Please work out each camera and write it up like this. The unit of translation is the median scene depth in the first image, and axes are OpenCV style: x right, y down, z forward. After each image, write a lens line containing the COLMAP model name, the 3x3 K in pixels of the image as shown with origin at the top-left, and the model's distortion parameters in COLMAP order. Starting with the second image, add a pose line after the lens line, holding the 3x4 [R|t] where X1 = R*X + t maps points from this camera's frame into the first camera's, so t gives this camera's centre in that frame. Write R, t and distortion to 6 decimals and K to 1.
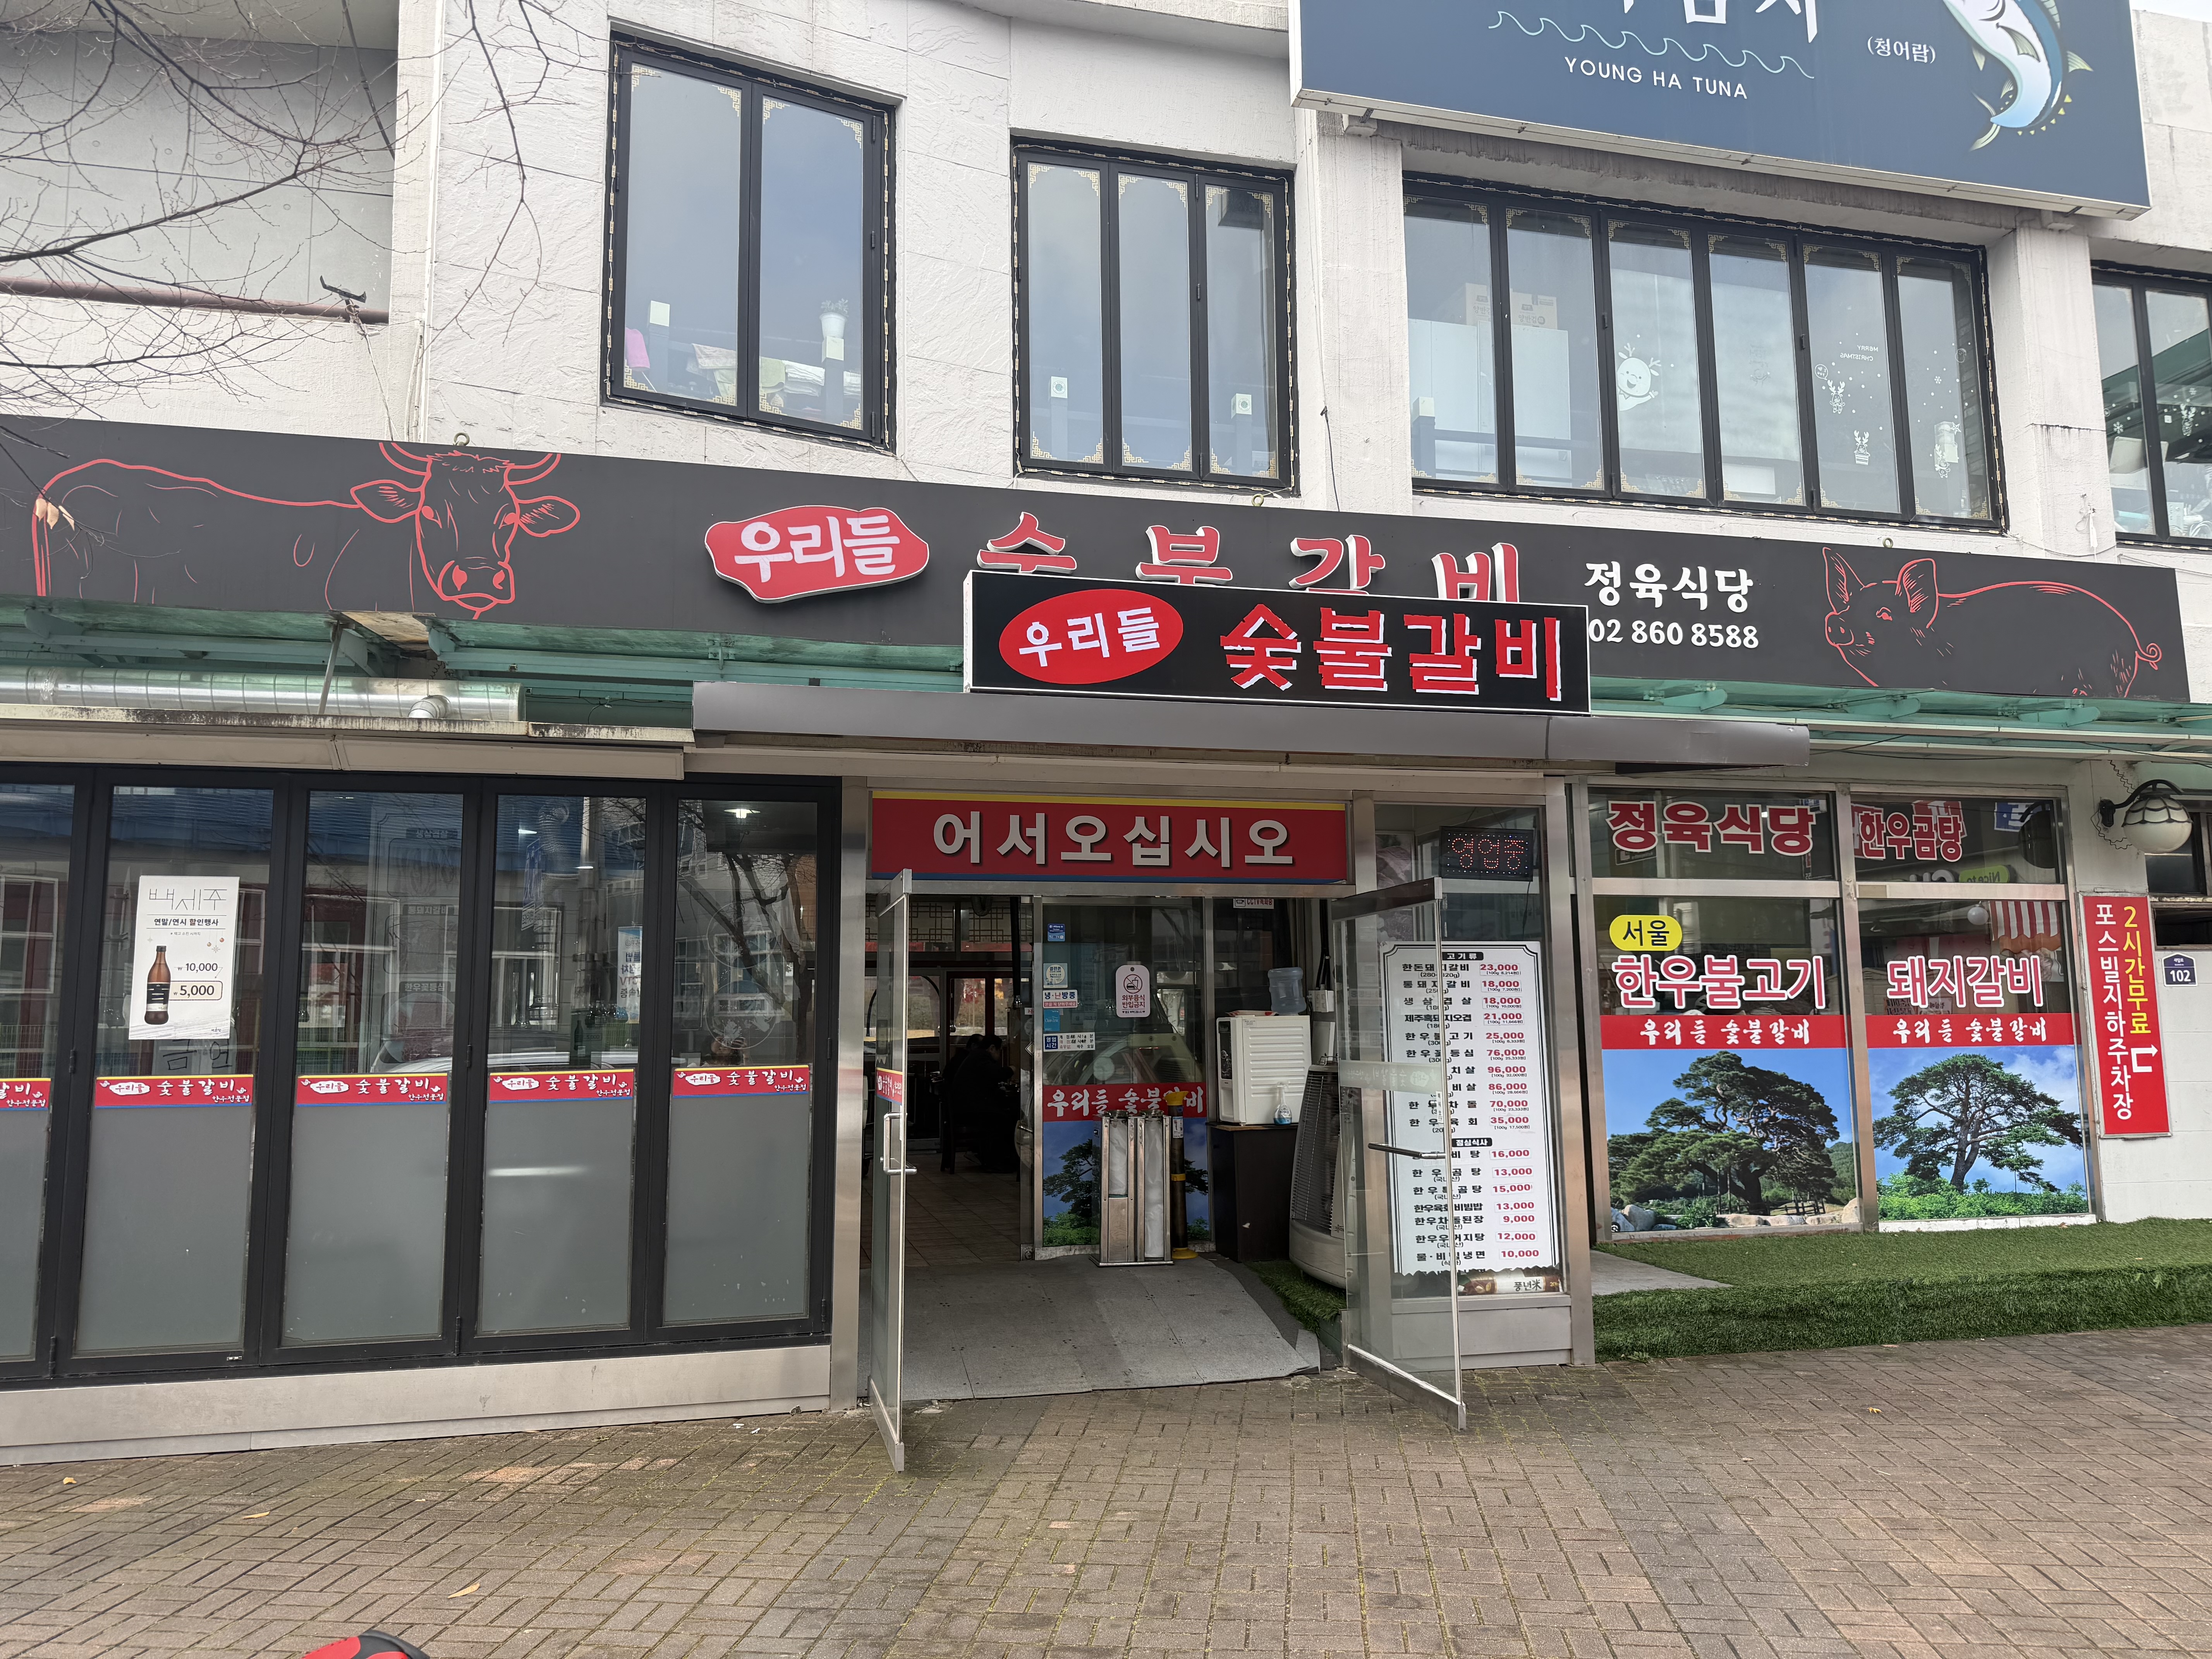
lens RADIAL K [[1550.3, 0, 1098.7], [0, 1550.3, 843.1], [0, 0, 1]] dist [0.005077, -0.015391]
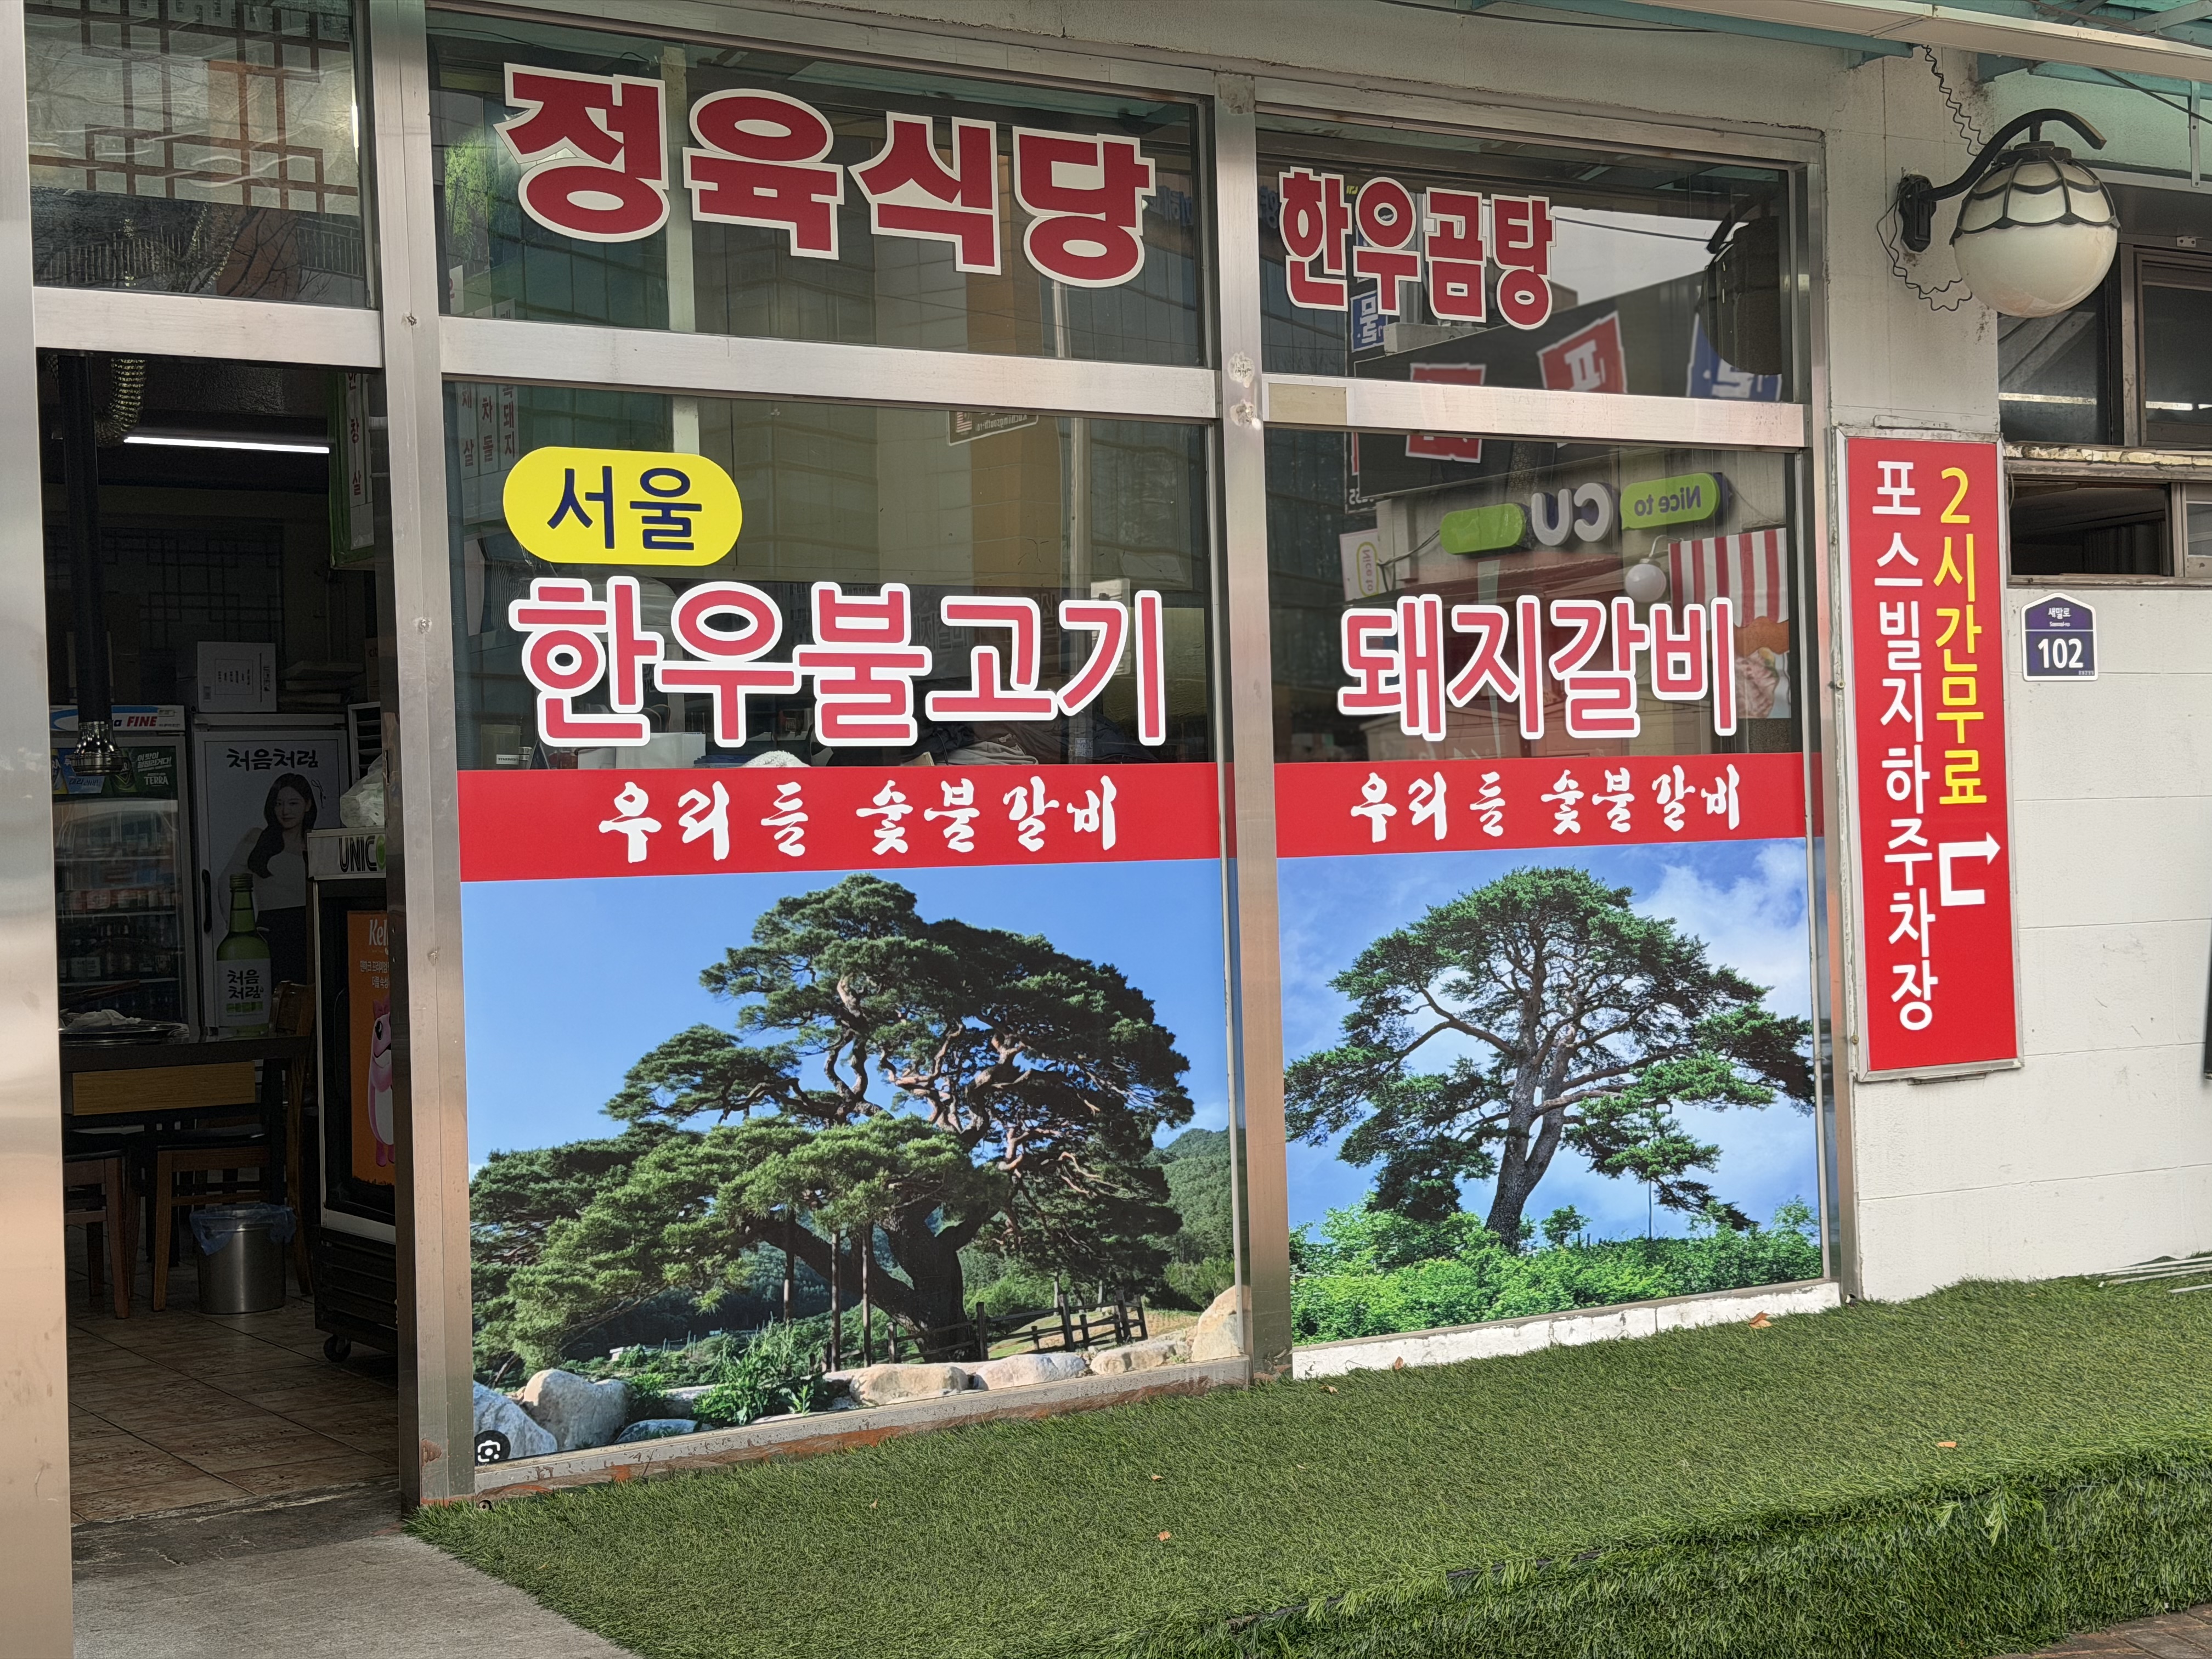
lens RADIAL K [[3092.1, 0, 1107.8], [0, 3092.1, 835.8], [0, 0, 1]] dist [0.129322, 0.000000]
pose [[0.944460, -0.019598, 0.328042, 0.233534], [-0.018175, 0.993577, 0.111685, 0.051044], [-0.328124, -0.111444, 0.938038, 0.365563]]
